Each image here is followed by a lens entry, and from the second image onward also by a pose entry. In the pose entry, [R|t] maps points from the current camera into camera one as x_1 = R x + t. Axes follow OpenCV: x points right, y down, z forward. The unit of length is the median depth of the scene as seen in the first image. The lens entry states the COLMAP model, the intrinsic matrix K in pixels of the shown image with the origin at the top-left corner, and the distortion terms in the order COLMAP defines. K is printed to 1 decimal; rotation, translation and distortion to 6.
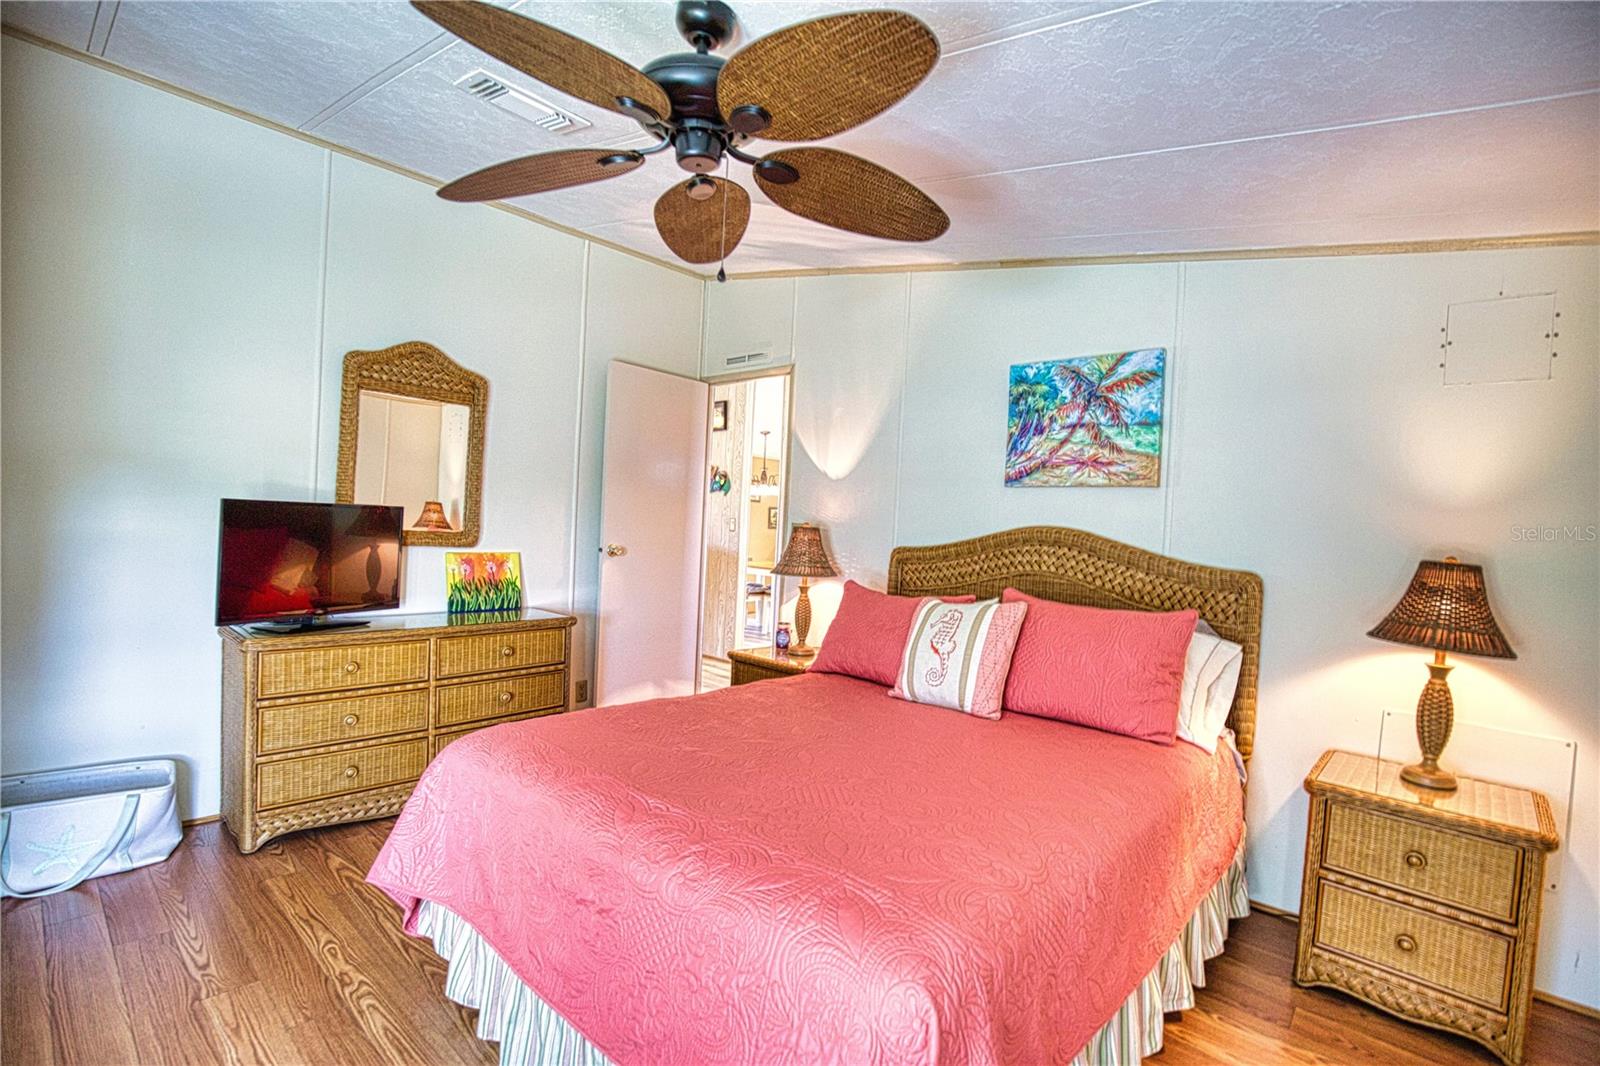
lens RADIAL K [[730.8, 0, 806.7], [0, 730.8, 544.5], [0, 0, 1]] dist [-0.035686, 0.006967]
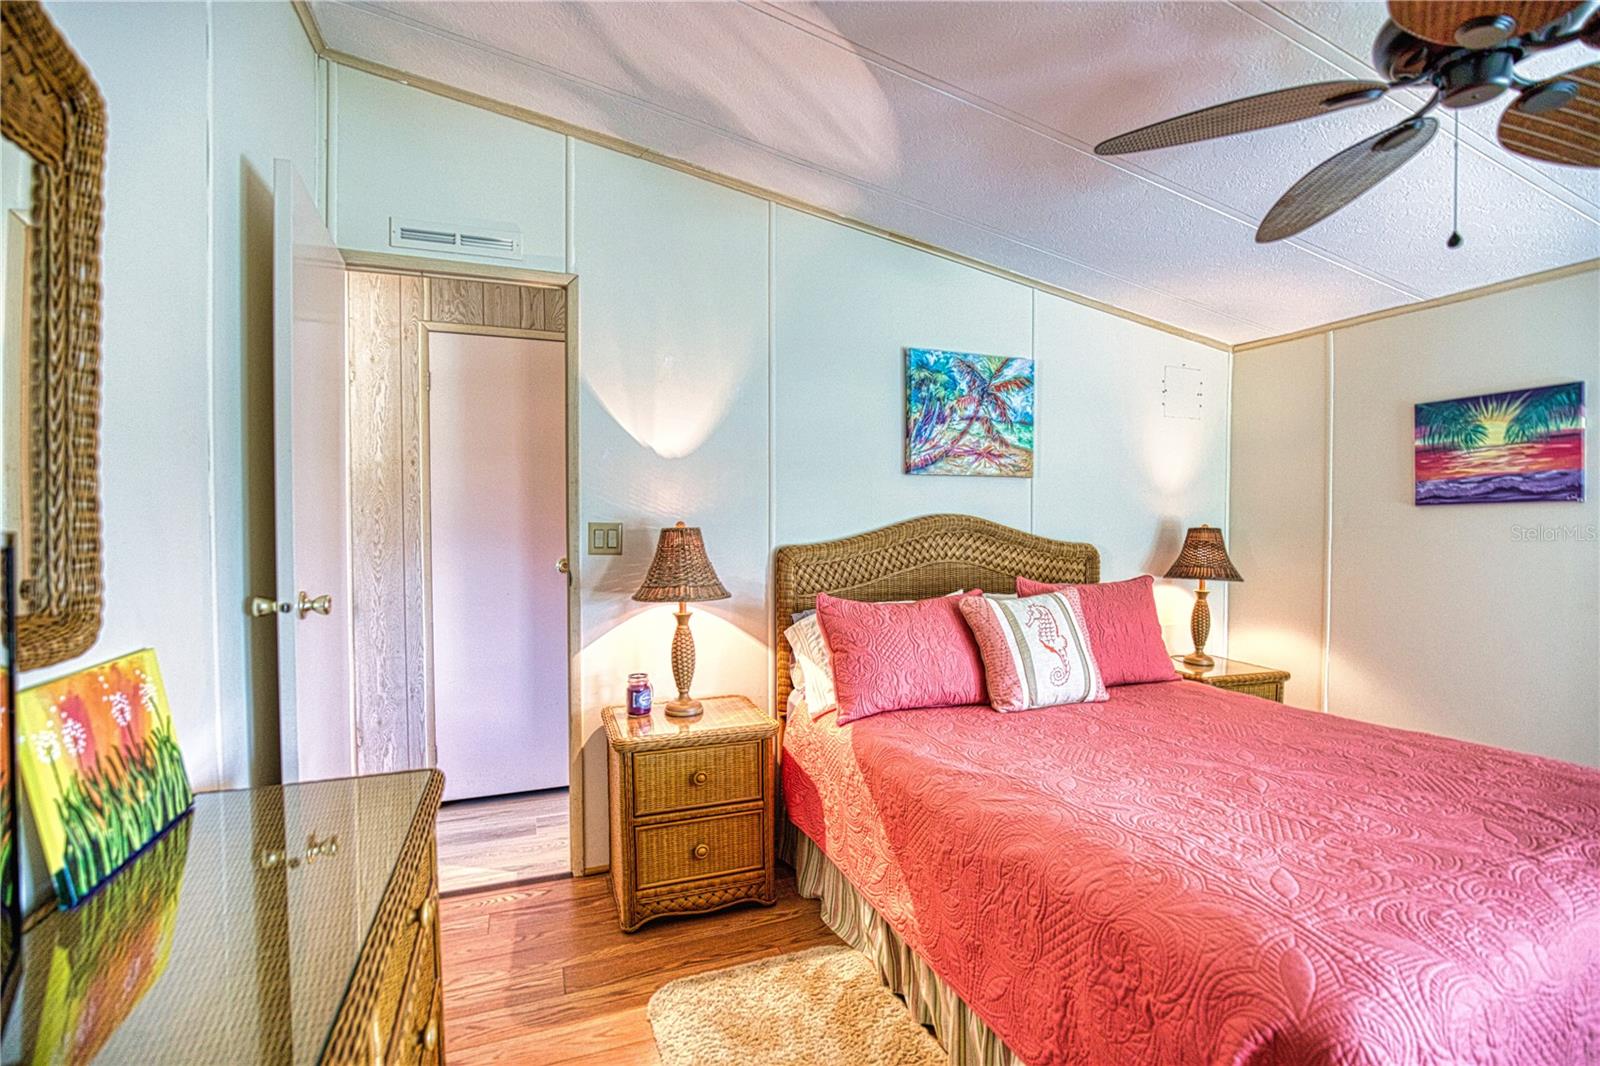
lens RADIAL K [[730.8, 0, 800.4], [0, 730.8, 541.0], [0, 0, 1]] dist [-0.035686, 0.006967]
pose [[0.455089, -0.064659, 0.888095, -0.684290], [0.050668, 0.997625, 0.046670, -0.046983], [-0.889003, 0.023759, 0.457284, 0.730858]]
